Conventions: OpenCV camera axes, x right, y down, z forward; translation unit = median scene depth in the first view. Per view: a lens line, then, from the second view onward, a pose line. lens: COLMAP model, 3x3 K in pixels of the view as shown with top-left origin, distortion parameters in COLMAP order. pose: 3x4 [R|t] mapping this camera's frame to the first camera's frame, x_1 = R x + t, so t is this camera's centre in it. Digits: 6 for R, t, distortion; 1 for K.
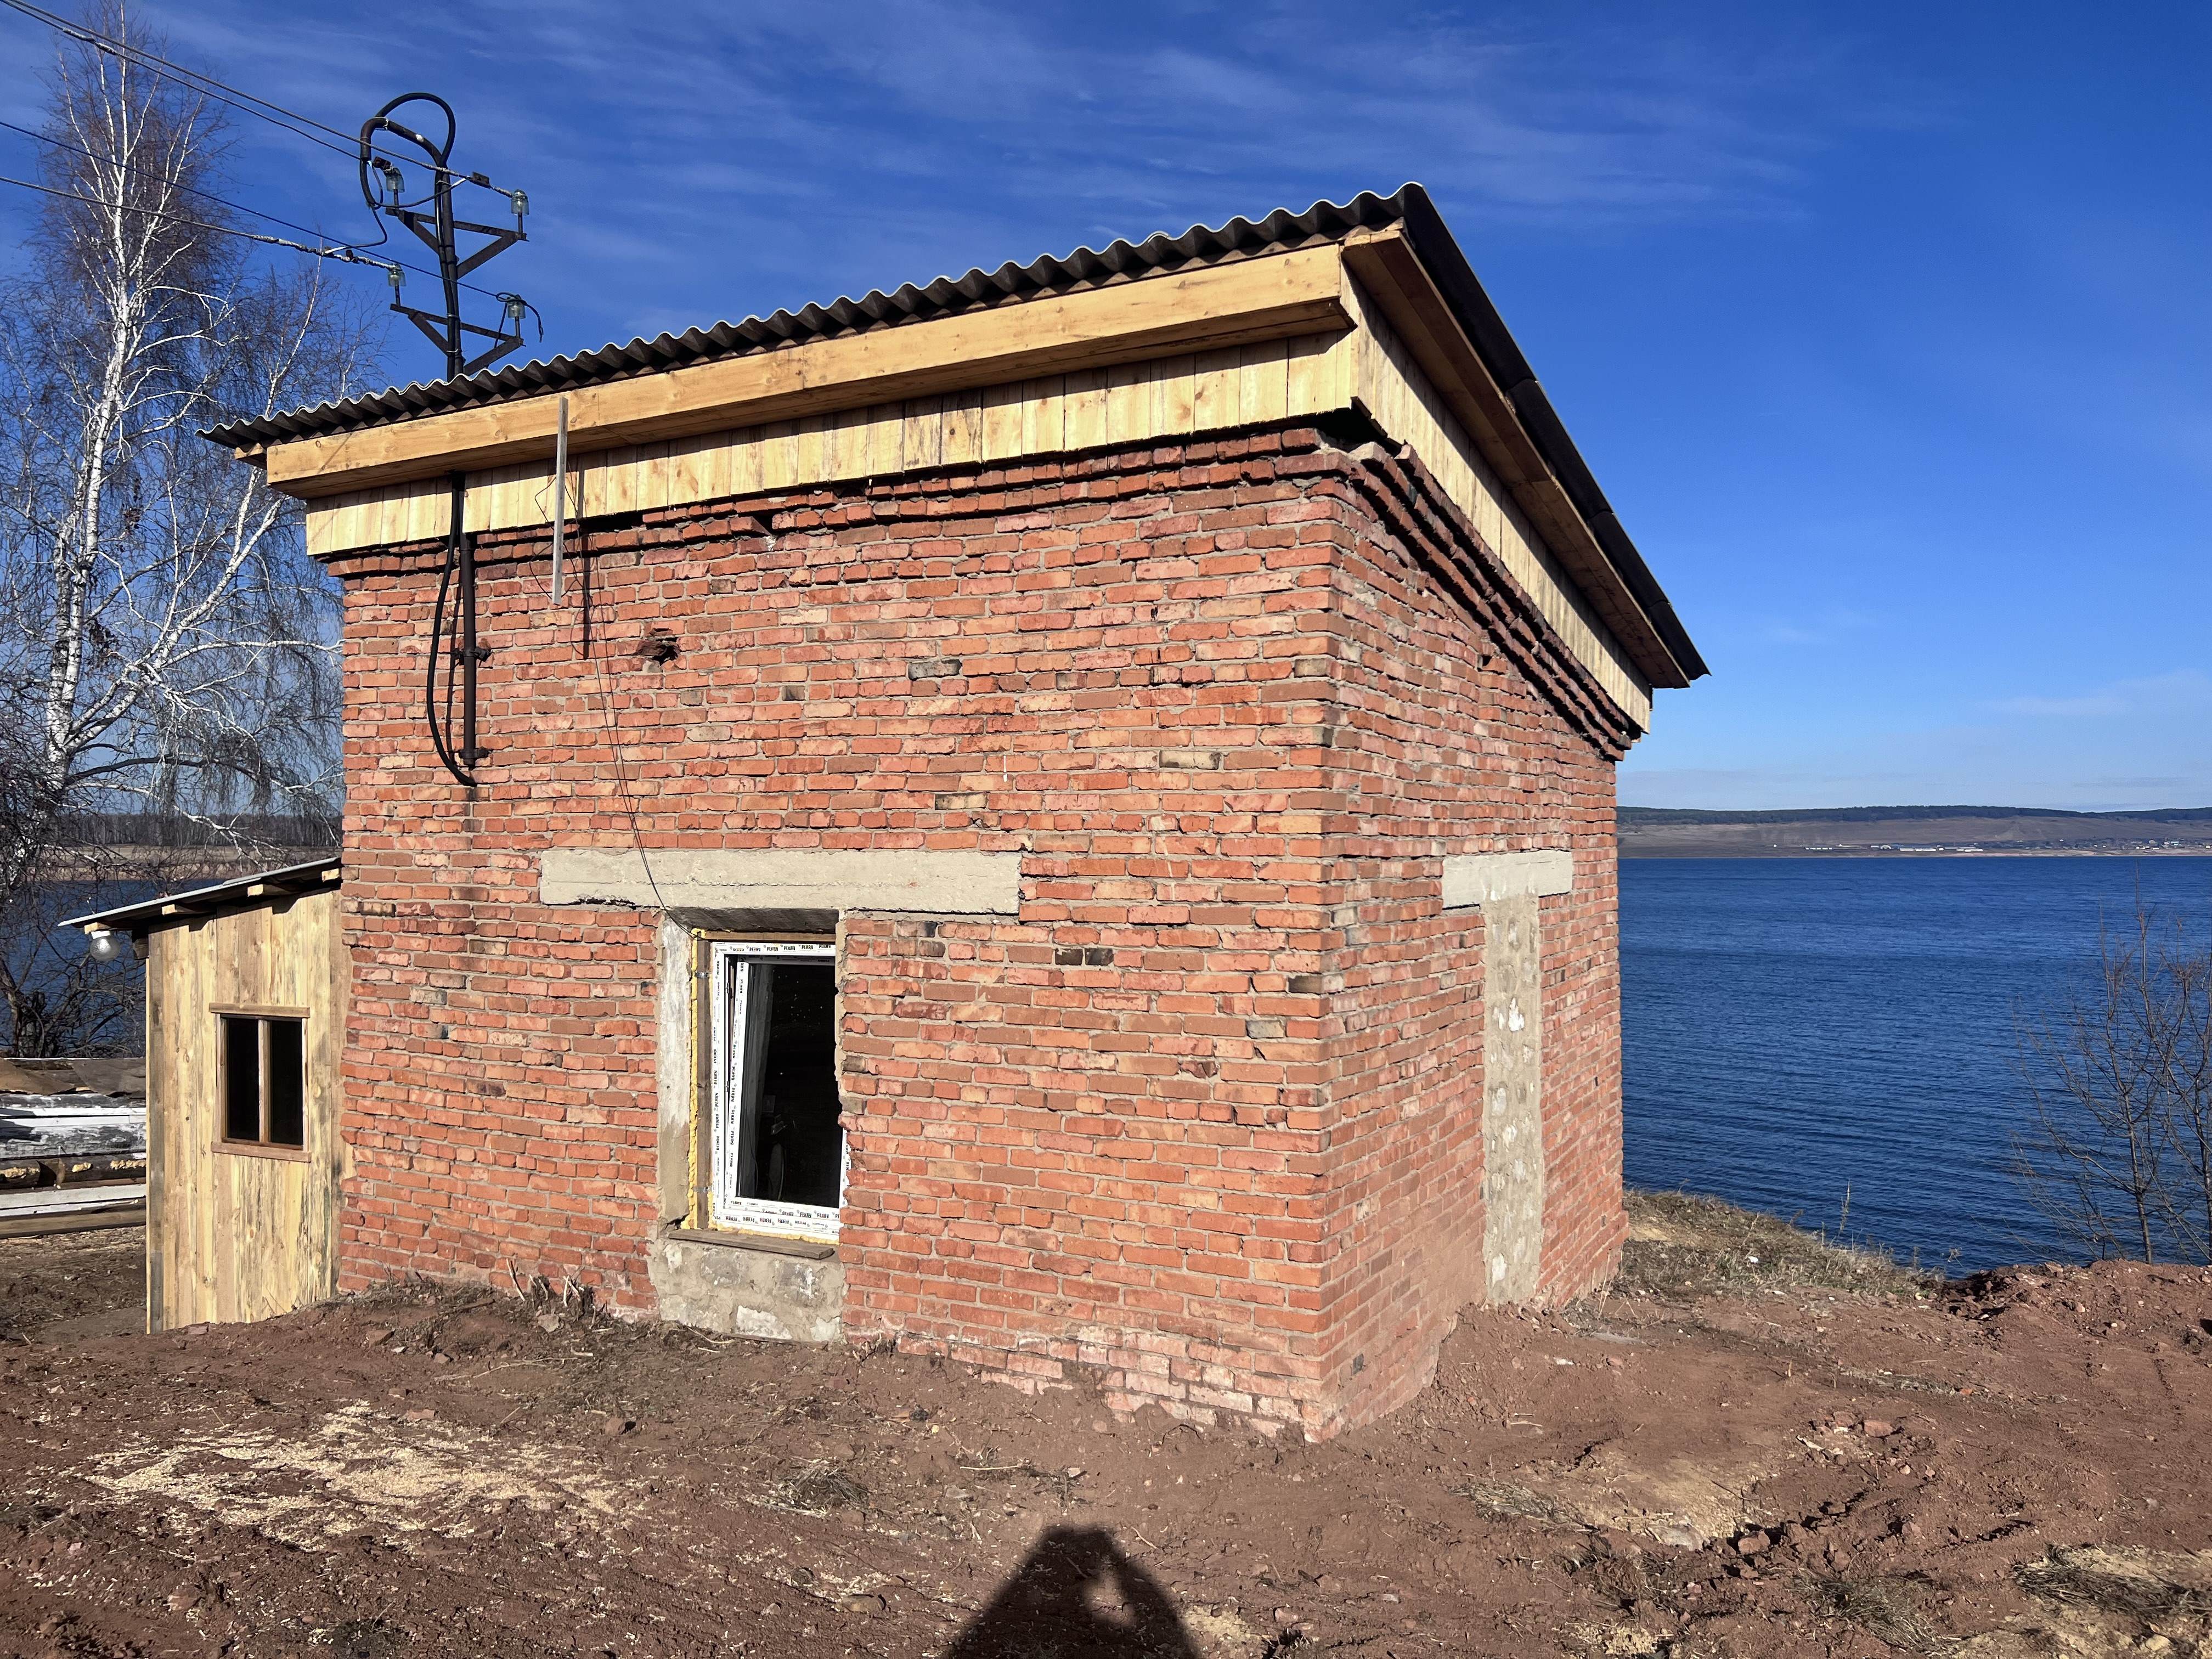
lens RADIAL K [[1703.0, 0, 1113.8], [0, 1703.0, 827.7], [0, 0, 1]] dist [0.076861, -0.088532]
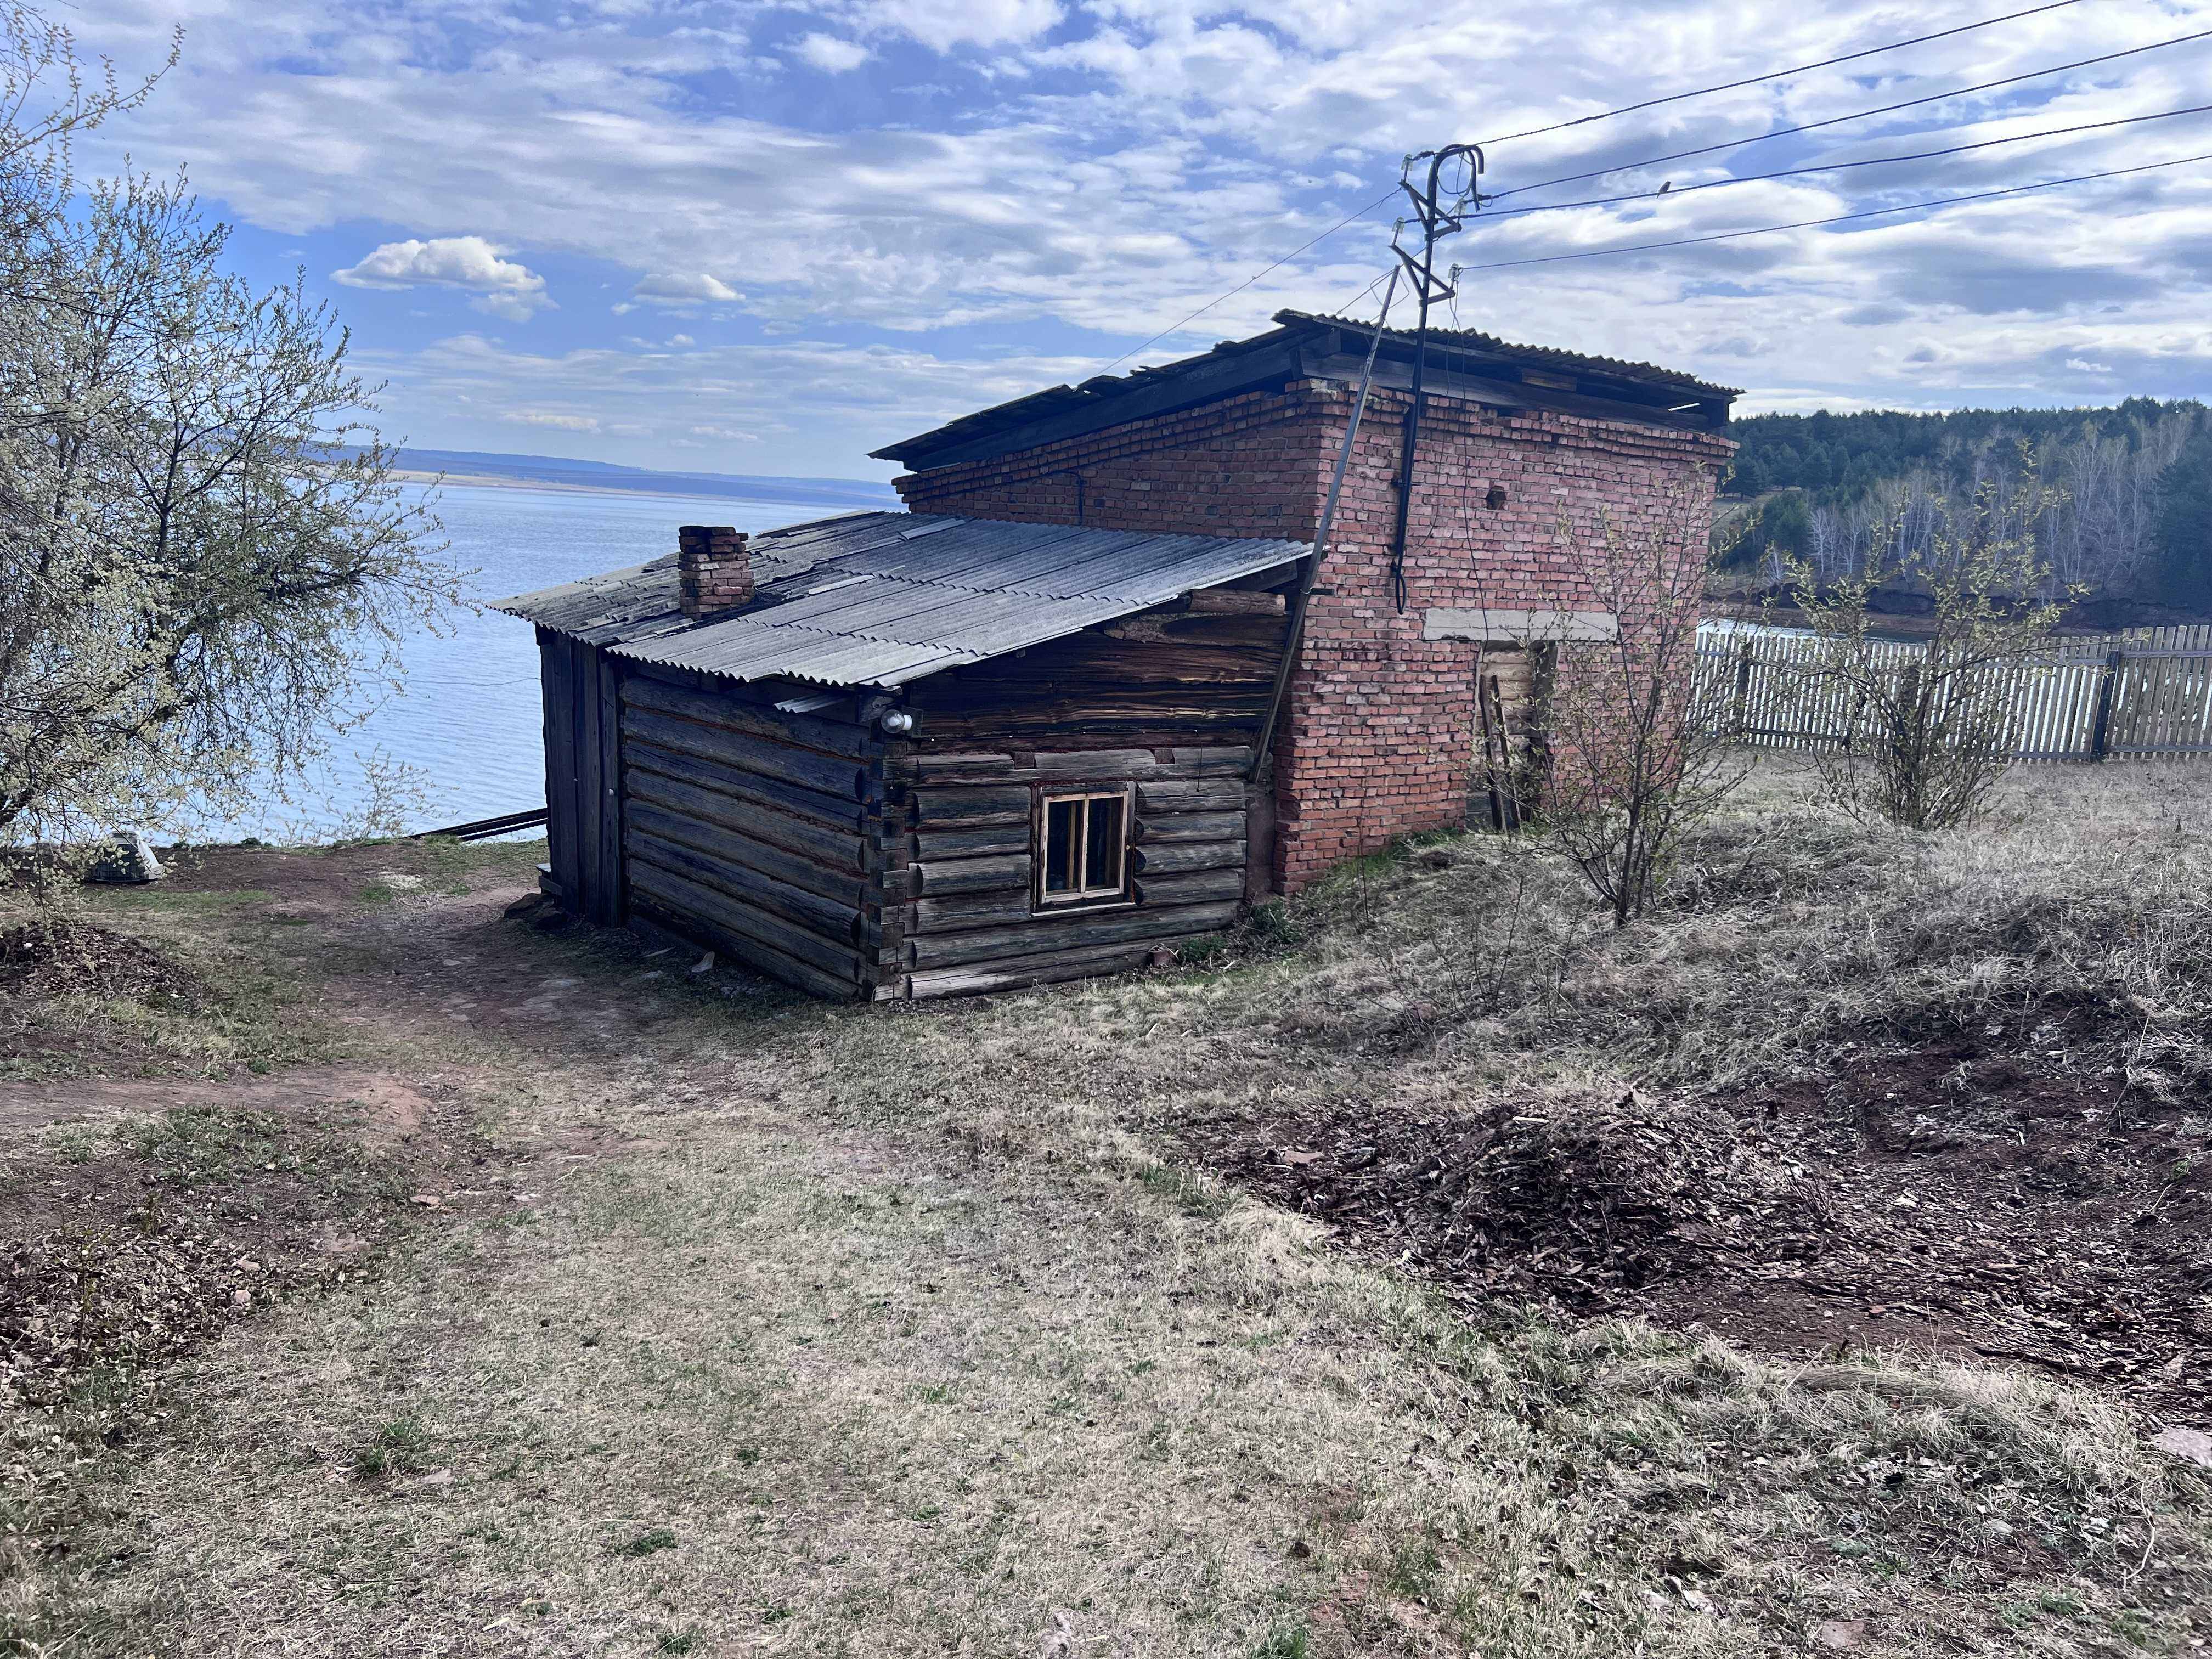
lens RADIAL K [[1703.0, 0, 1097.8], [0, 1703.0, 850.5], [0, 0, 1]] dist [0.076861, -0.088532]
pose [[0.369293, -0.148094, 0.917437, -2.212827], [-0.066430, 0.980488, 0.185012, -0.047366], [-0.926936, -0.129269, 0.352249, 0.728386]]
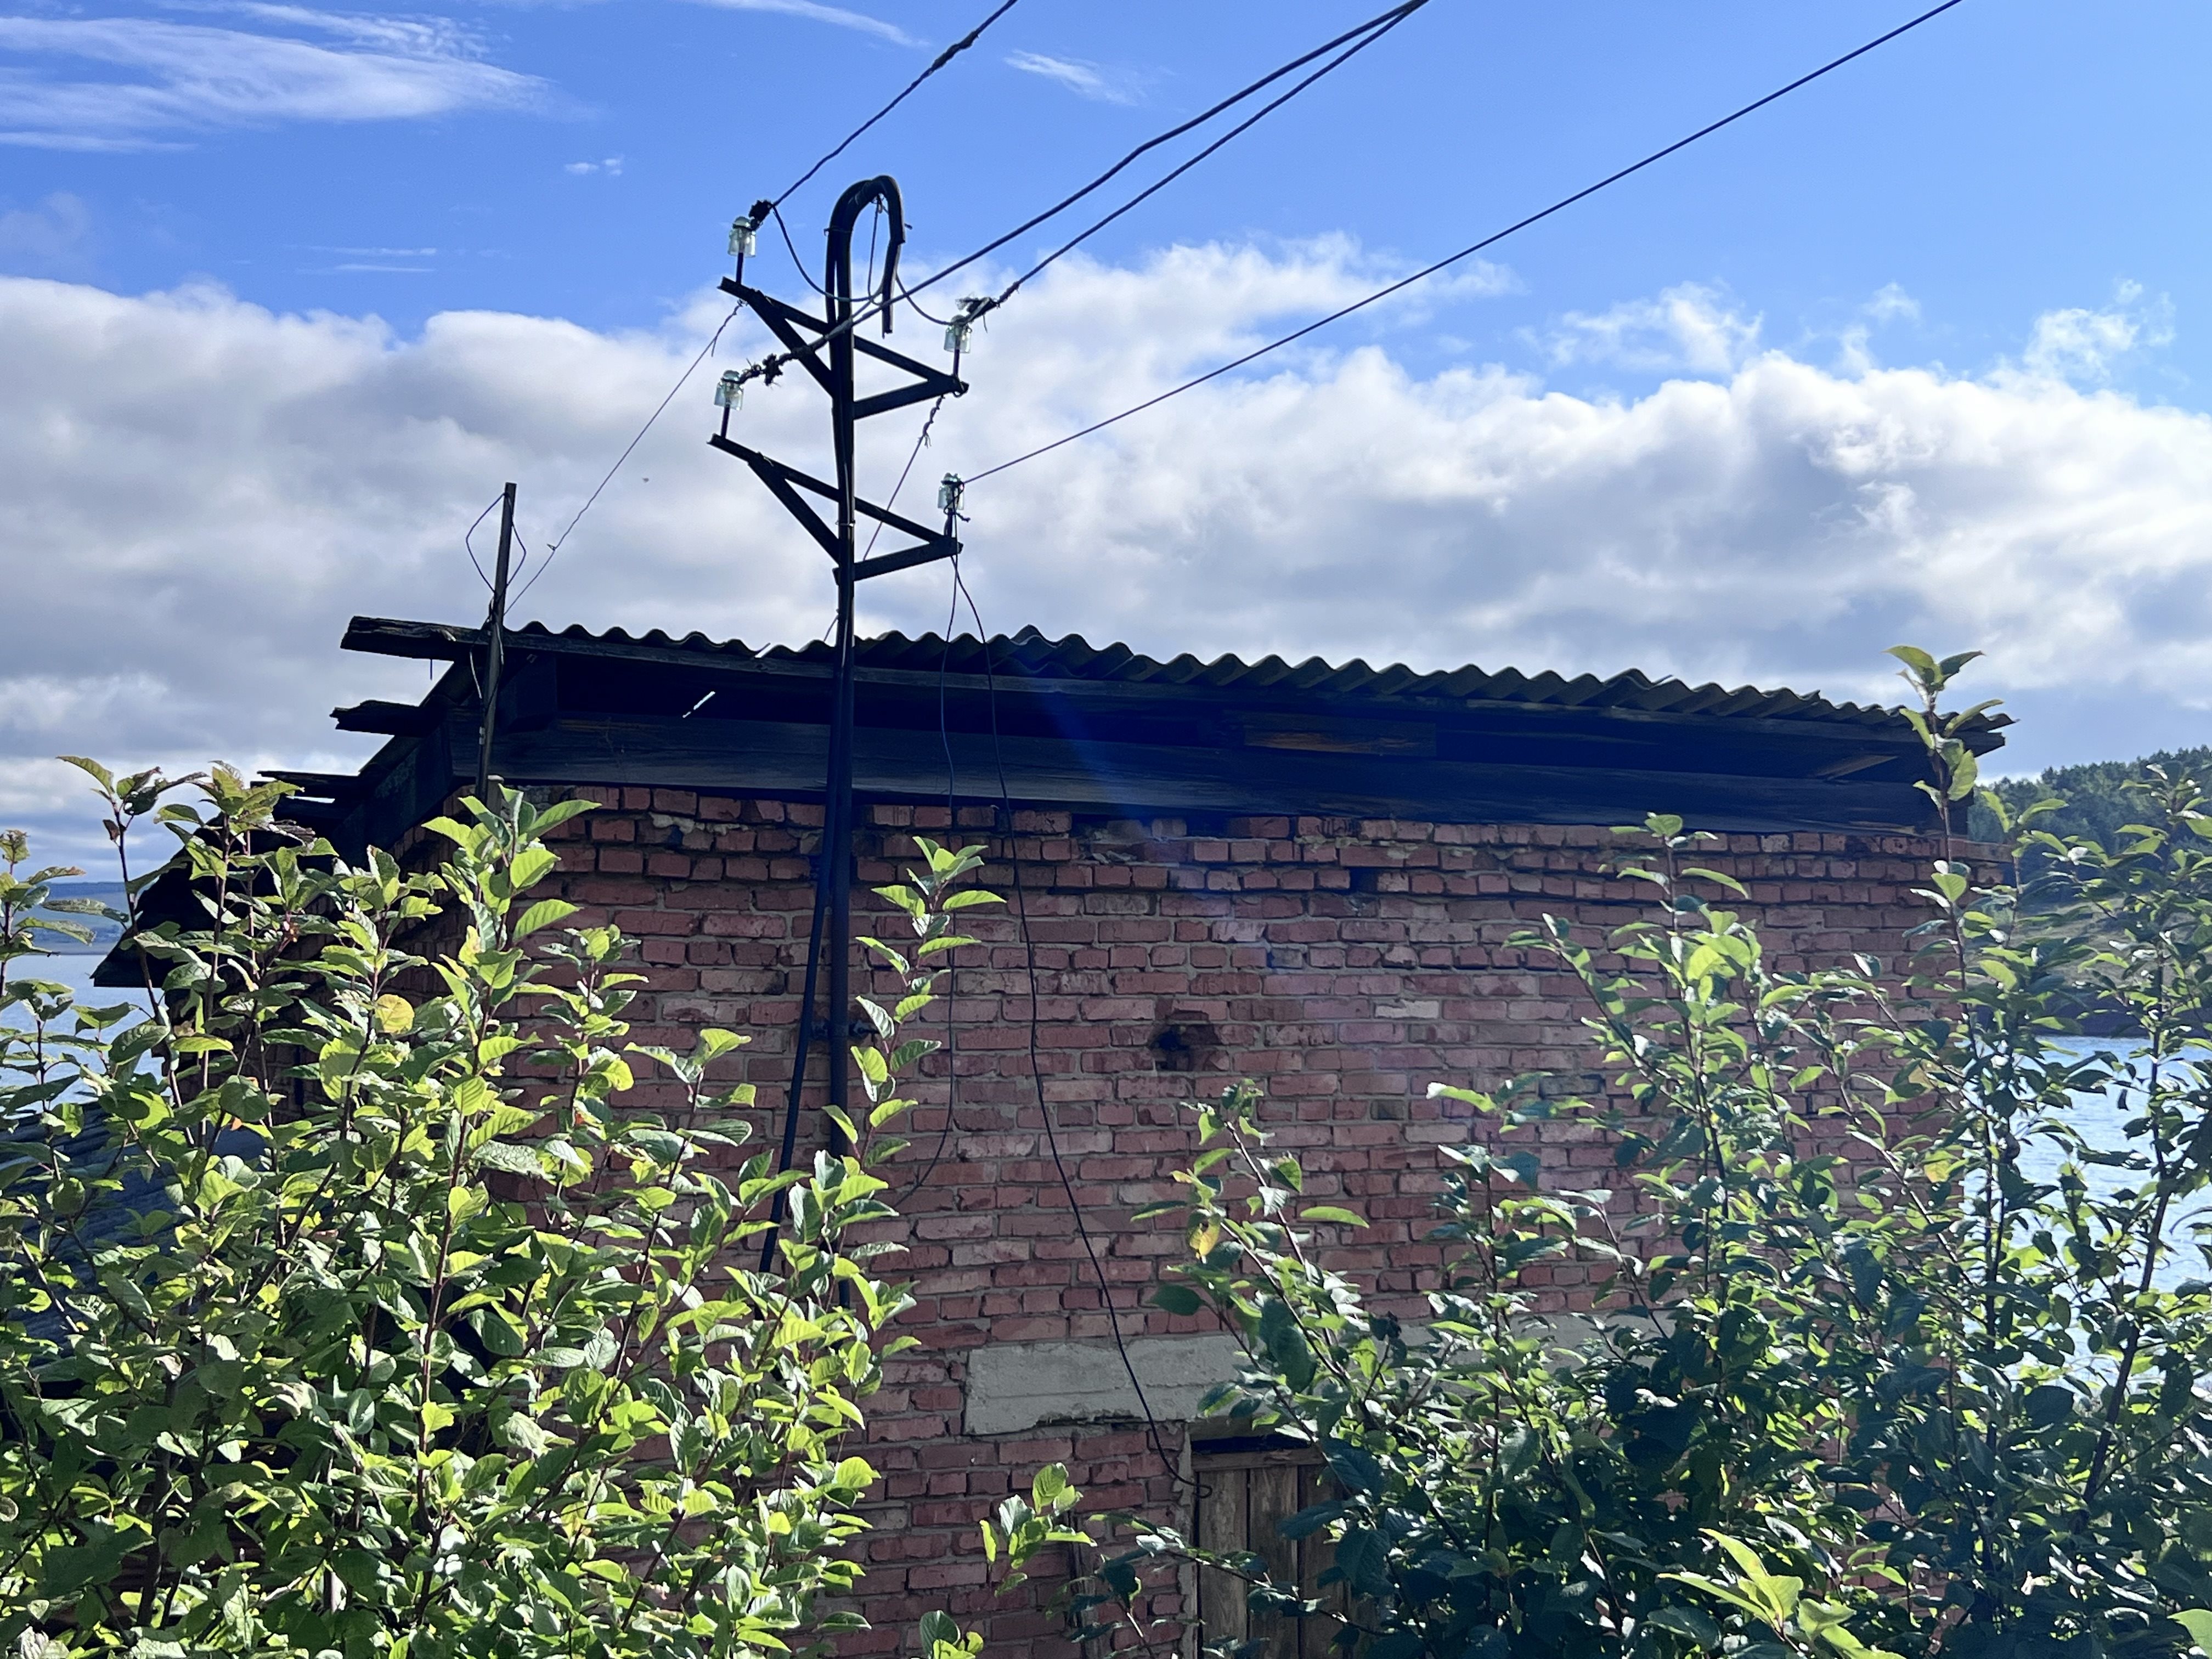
lens RADIAL K [[2804.1, 0, 1014.8], [0, 2804.1, 773.2], [0, 0, 1]] dist [0.093635, 0.000000]
pose [[0.572308, 0.060006, 0.817841, -1.281106], [-0.011804, 0.997819, -0.064951, -0.142194], [-0.819954, 0.027519, 0.571767, 0.419444]]
